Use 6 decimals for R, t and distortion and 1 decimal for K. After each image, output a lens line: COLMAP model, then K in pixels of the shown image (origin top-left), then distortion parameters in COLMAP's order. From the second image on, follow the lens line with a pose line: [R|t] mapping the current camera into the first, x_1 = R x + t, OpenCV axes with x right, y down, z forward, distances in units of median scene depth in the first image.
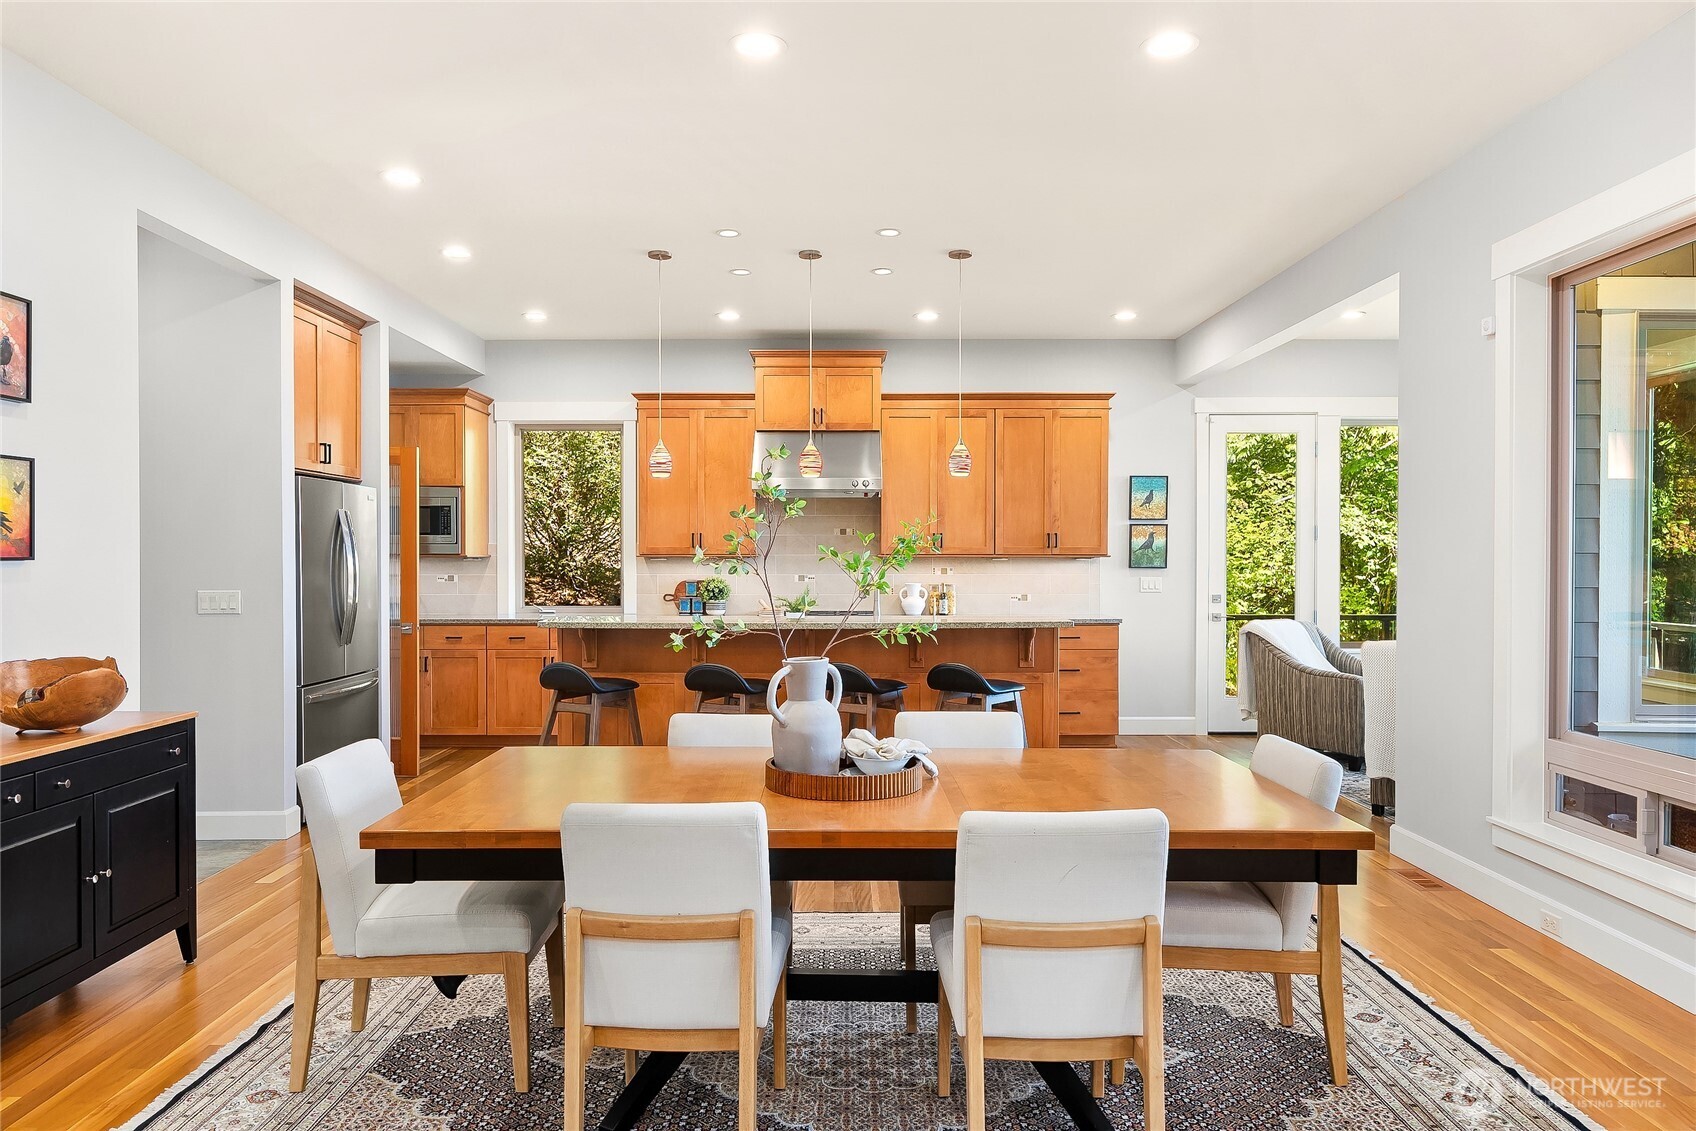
lens RADIAL K [[1164.6, 0, 872.2], [0, 1164.6, 570.8], [0, 0, 1]] dist [0.012284, -0.003422]
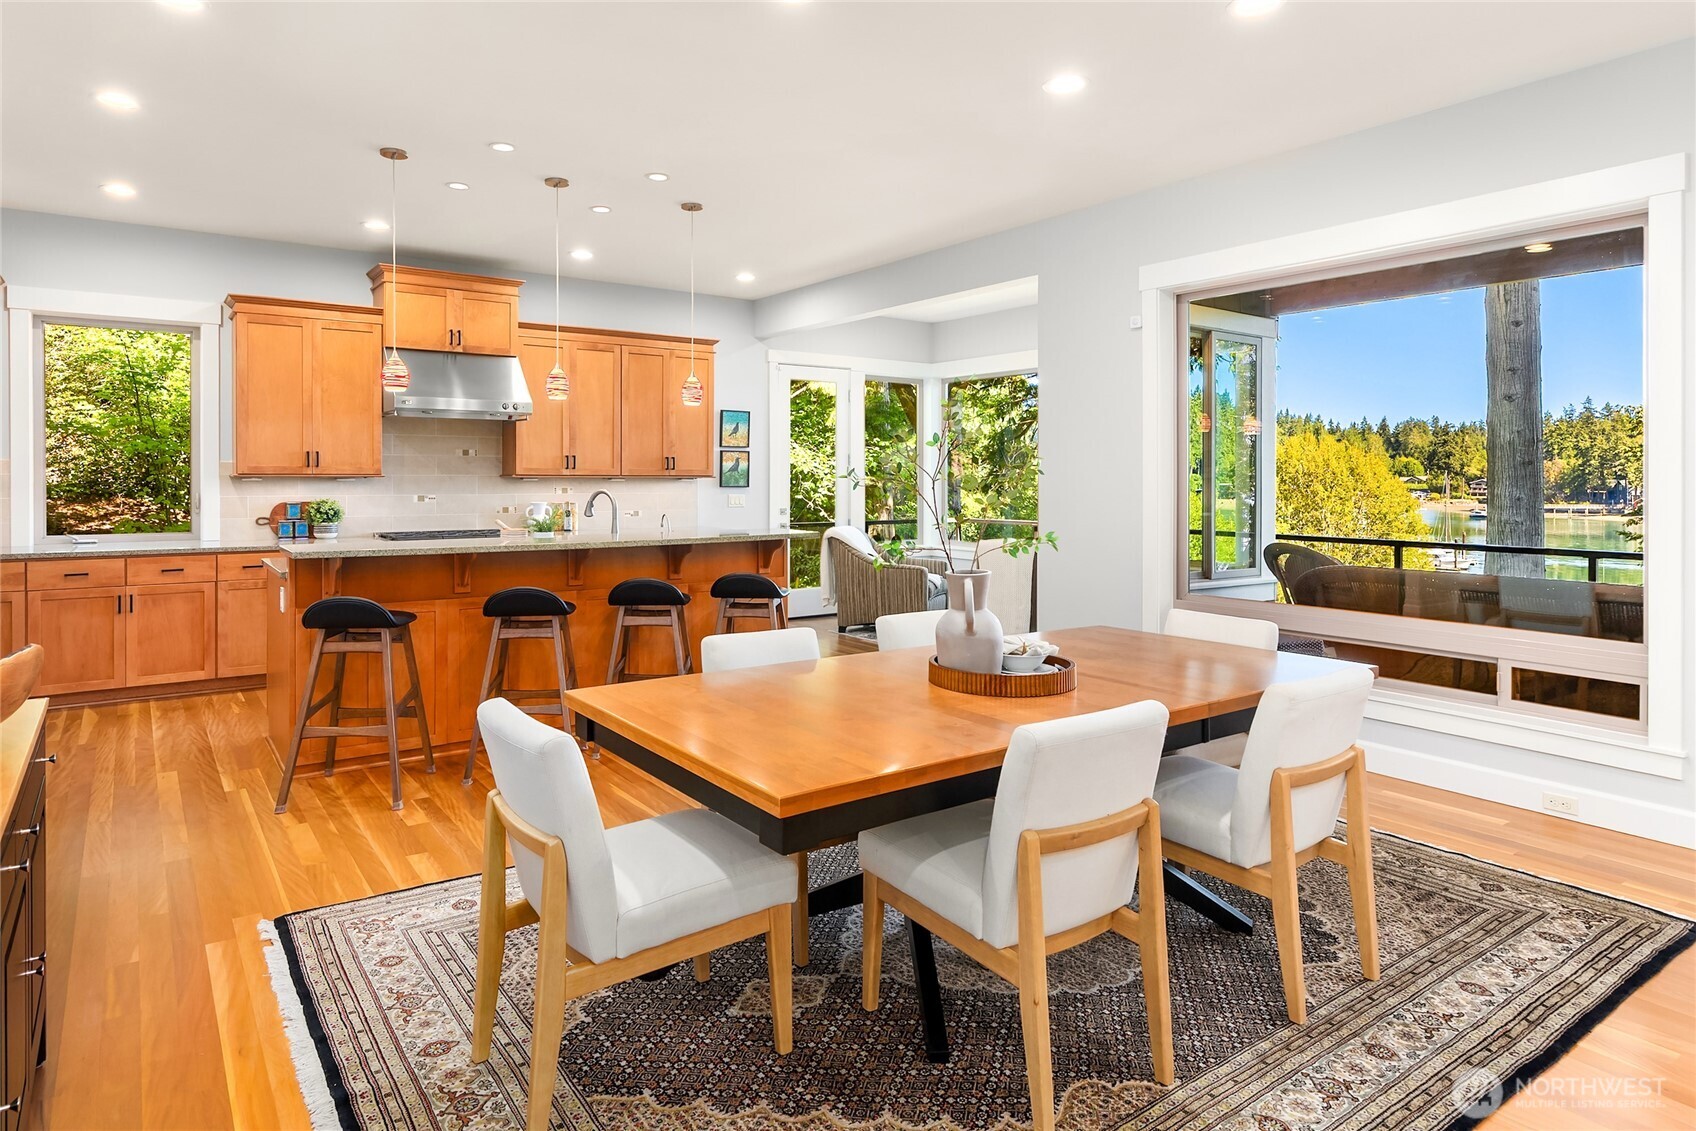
lens RADIAL K [[959.8, 0, 876.9], [0, 959.8, 481.9], [0, 0, 1]] dist [0.001121, 0.001568]
pose [[0.810924, -0.001046, 0.585150, -0.232994], [0.004973, 0.999975, -0.005104, -0.001916], [-0.585130, 0.007049, 0.810909, 0.112235]]
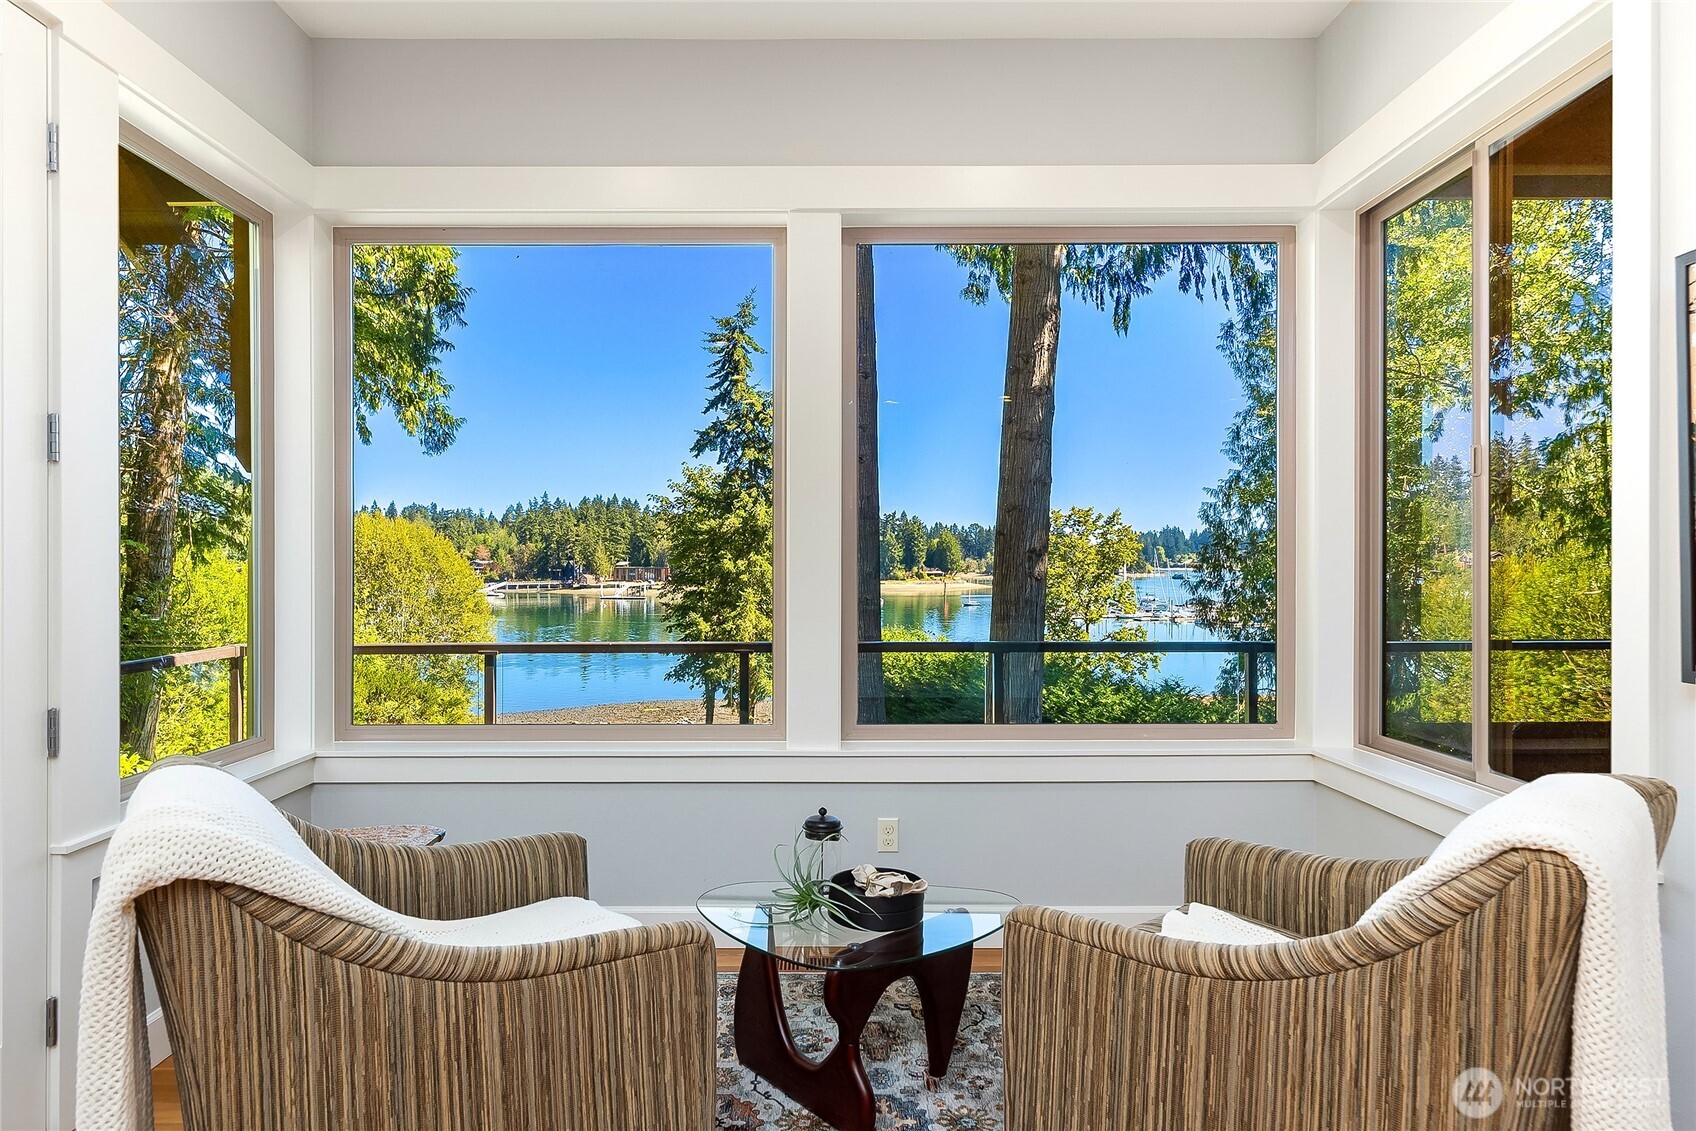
lens RADIAL K [[939.6, 0, 775.6], [0, 939.6, 587.1], [0, 0, 1]] dist [0.001034, 0.003257]
pose [[0.058127, -0.029893, 0.997862, 0.166250], [0.015591, 0.999457, 0.029032, 0.000423], [-0.998187, 0.013870, 0.058561, 0.841050]]
